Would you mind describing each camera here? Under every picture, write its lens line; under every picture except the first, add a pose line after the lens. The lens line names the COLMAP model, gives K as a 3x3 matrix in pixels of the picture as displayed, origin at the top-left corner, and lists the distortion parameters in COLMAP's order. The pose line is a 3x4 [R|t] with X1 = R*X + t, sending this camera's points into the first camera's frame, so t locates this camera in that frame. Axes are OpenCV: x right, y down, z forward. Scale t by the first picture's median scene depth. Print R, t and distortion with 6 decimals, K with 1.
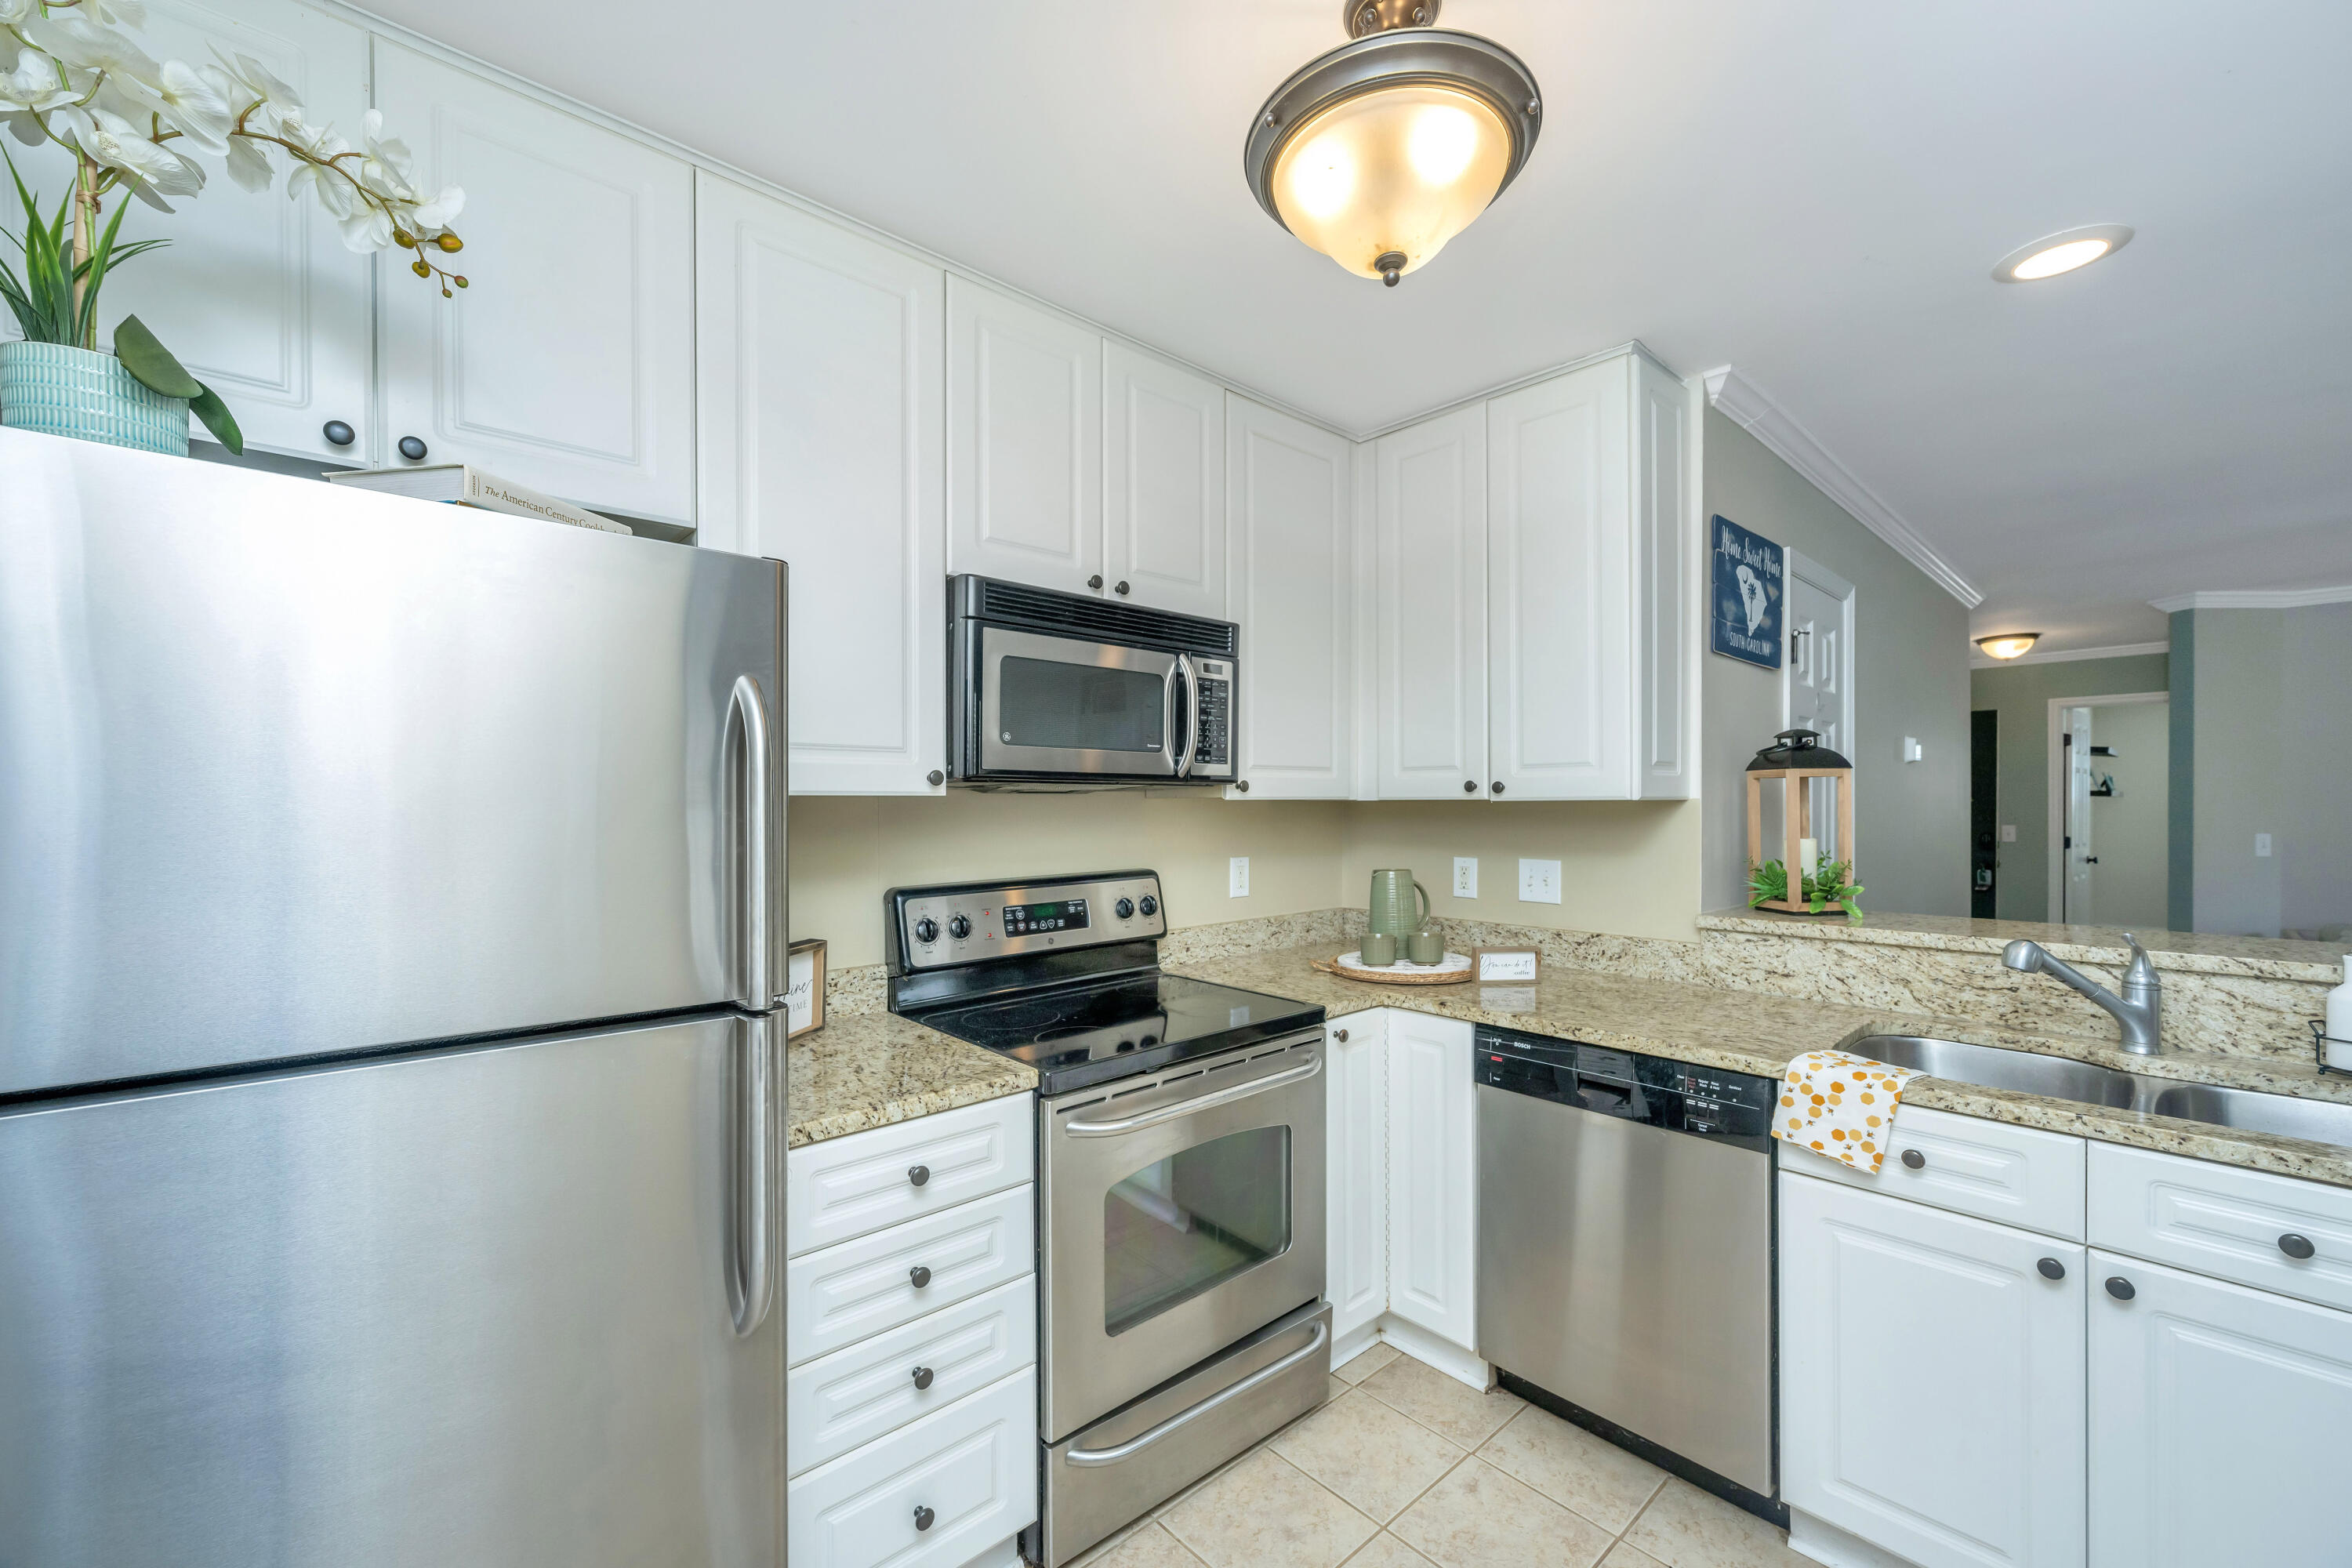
lens RADIAL K [[938.2, 0, 1215.5], [0, 938.2, 812.4], [0, 0, 1]] dist [-0.000167, -0.000007]
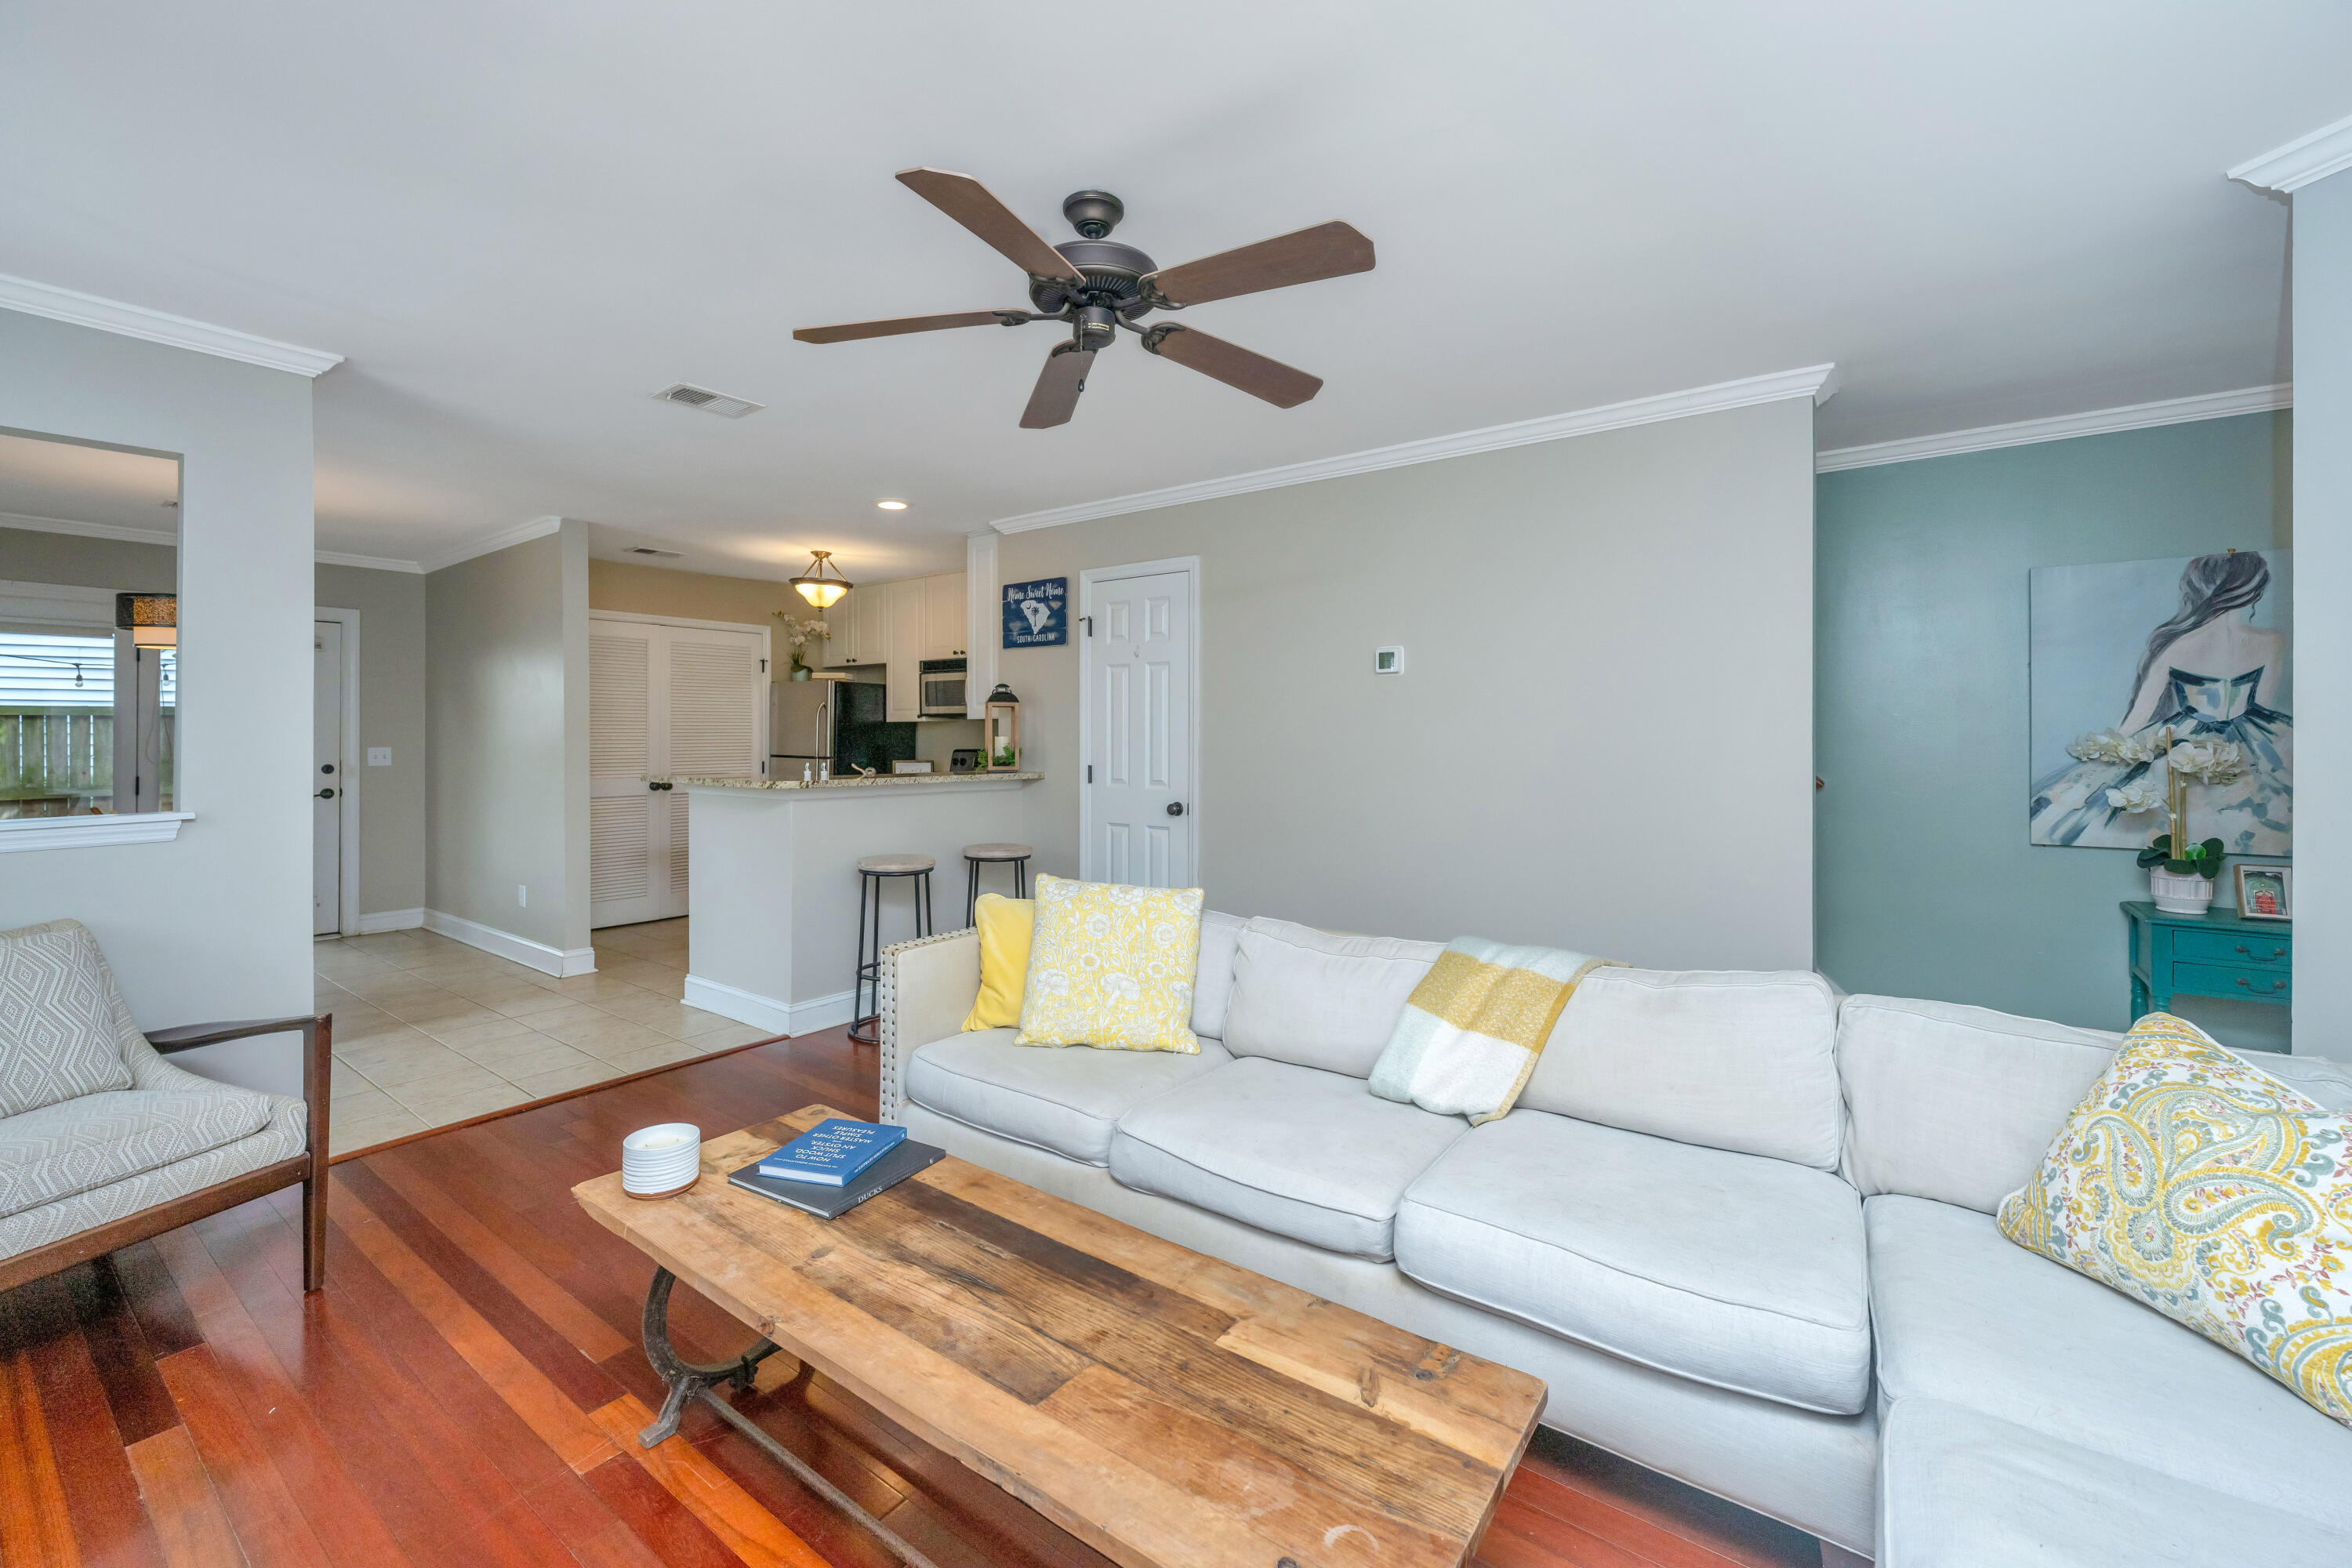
lens RADIAL K [[935.9, 0, 1142.9], [0, 935.9, 739.7], [0, 0, 1]] dist [-0.000285, -0.000051]
pose [[0.169193, 0.008800, -0.985544, 3.058027], [-0.008137, 0.999939, 0.007532, 0.017350], [0.985549, 0.006745, 0.169254, 1.083639]]
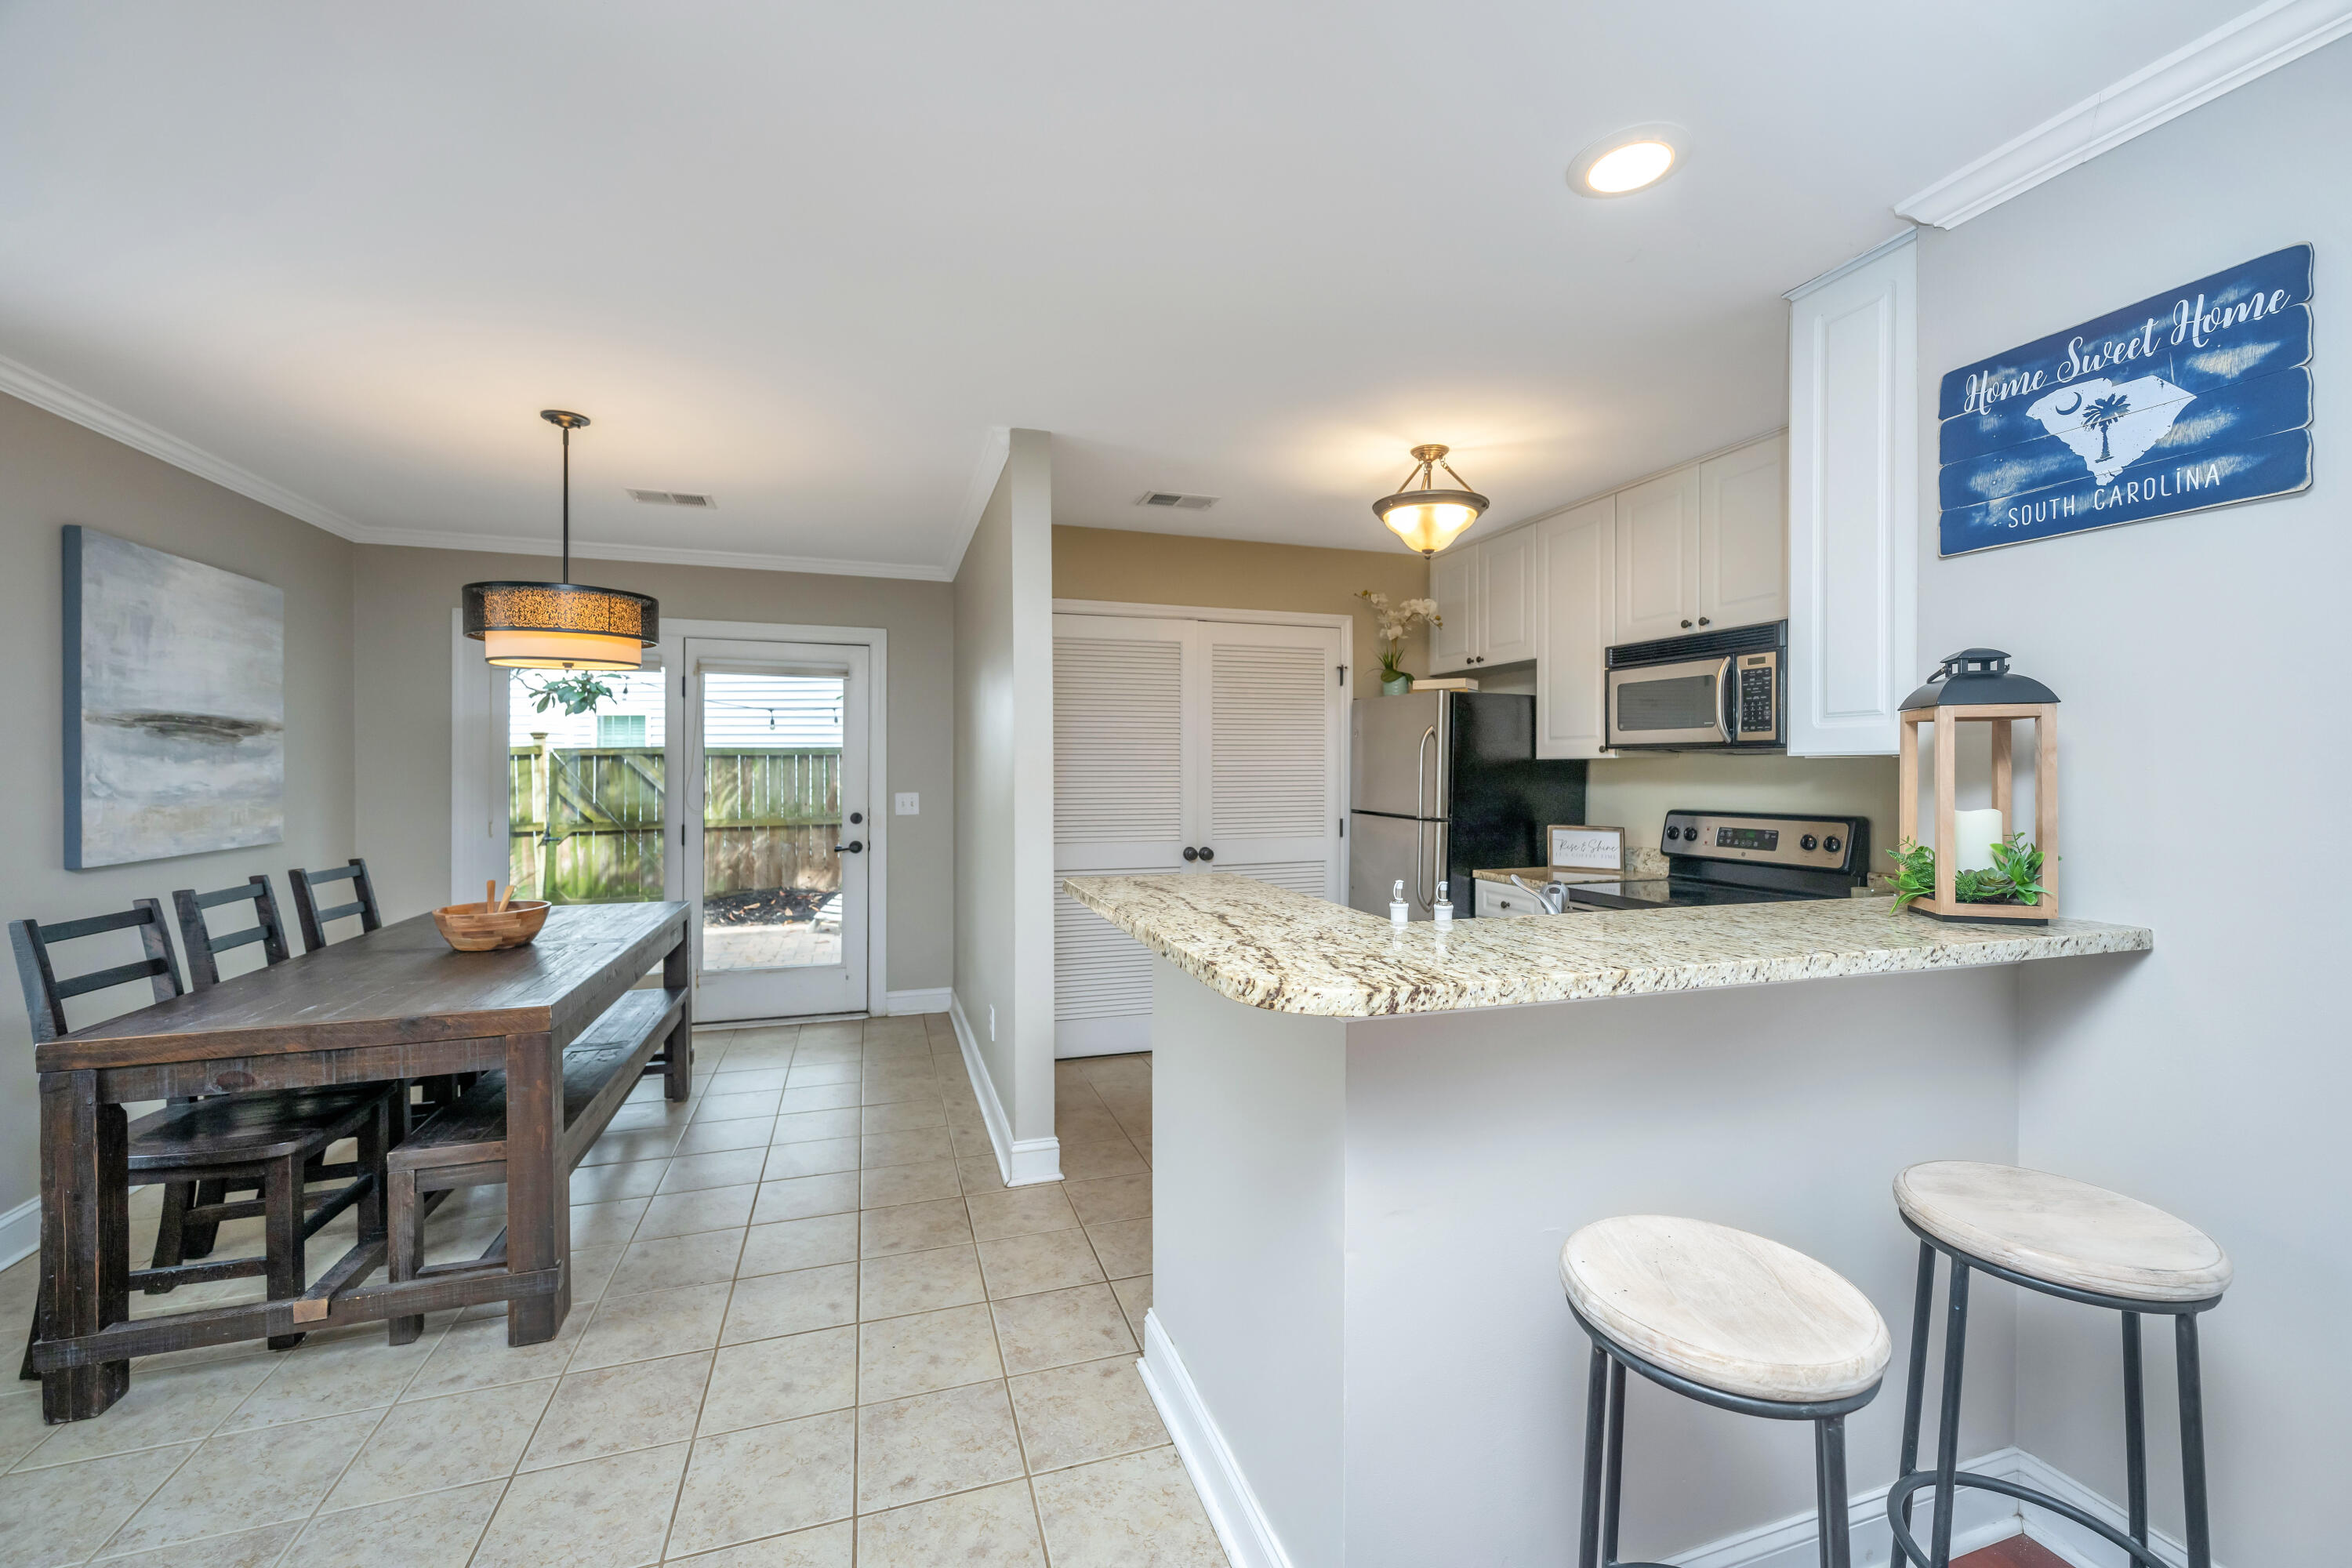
lens RADIAL K [[912.7, 0, 1175.9], [0, 912.7, 764.3], [0, 0, 1]] dist [0.000840, -0.000107]
pose [[-0.411480, 0.001678, -0.911417, 1.650958], [-0.006156, 0.999970, 0.004620, -0.006567], [0.911398, 0.007512, -0.411457, 0.843317]]
